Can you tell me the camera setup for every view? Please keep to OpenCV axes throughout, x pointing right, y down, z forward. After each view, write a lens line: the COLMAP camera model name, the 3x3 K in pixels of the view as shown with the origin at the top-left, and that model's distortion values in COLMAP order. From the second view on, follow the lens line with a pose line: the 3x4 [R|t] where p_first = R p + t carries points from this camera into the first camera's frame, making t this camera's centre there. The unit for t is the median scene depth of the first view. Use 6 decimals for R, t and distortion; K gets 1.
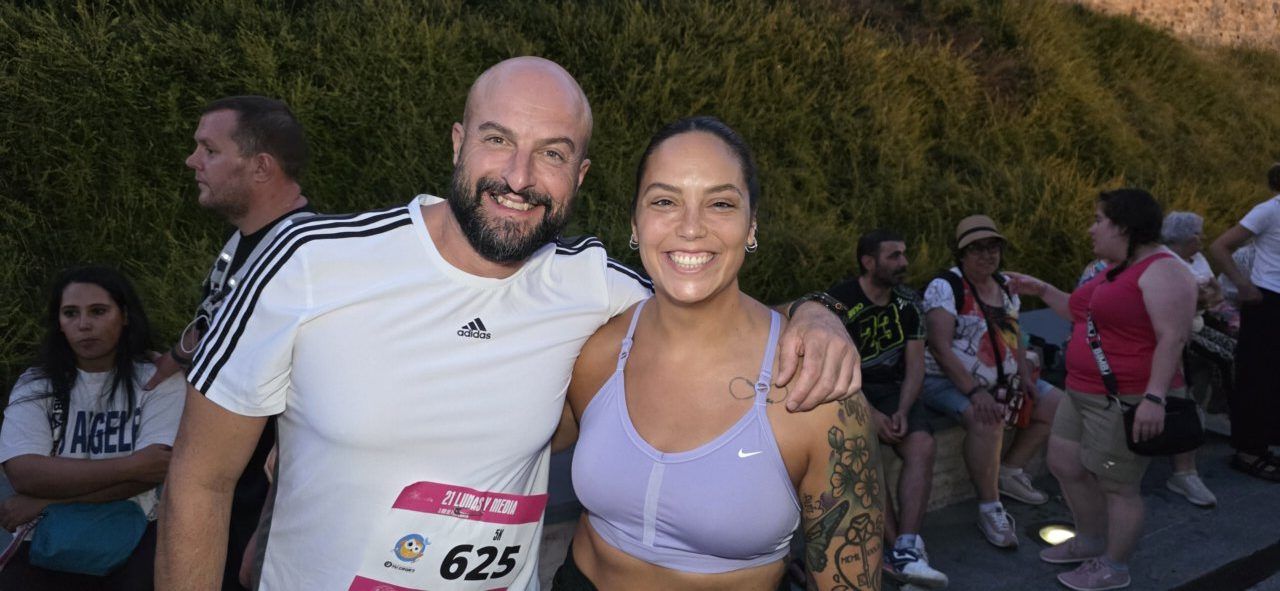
lens RADIAL K [[867.2, 0, 645.7], [0, 867.2, 299.9], [0, 0, 1]] dist [0.055261, -0.053761]
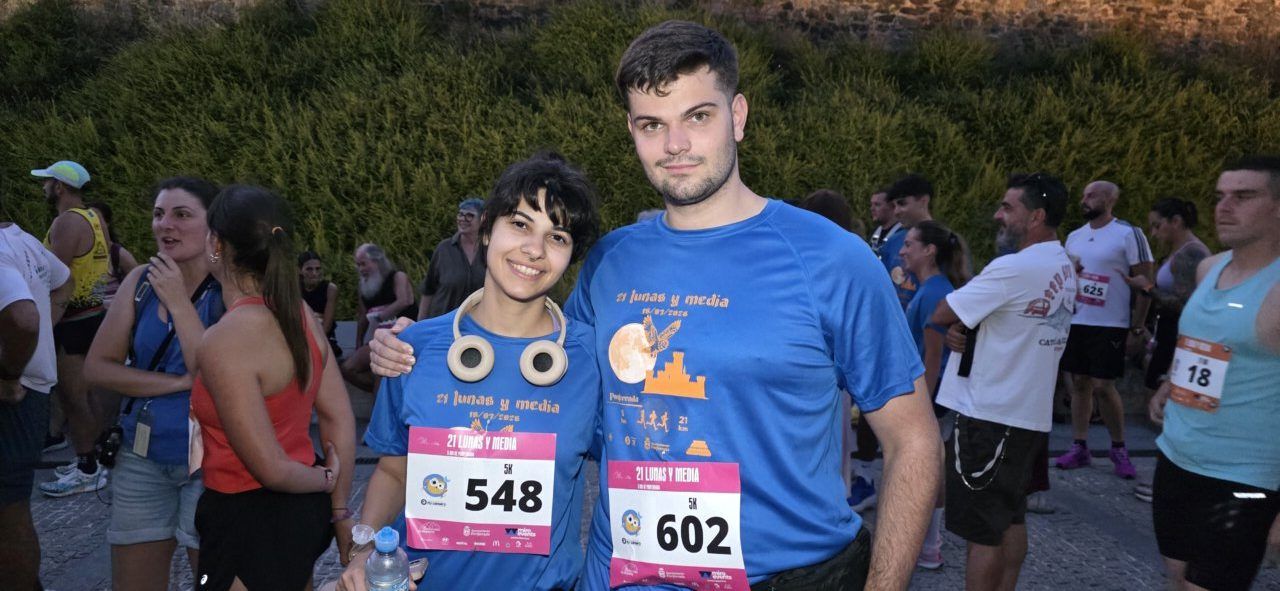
lens RADIAL K [[867.2, 0, 636.5], [0, 867.2, 299.3], [0, 0, 1]] dist [0.055261, -0.053761]
pose [[0.906192, 0.075404, -0.416088, -0.000346], [-0.098988, 0.994460, -0.035368, 0.050267], [0.411116, 0.073238, 0.908636, -0.319872]]
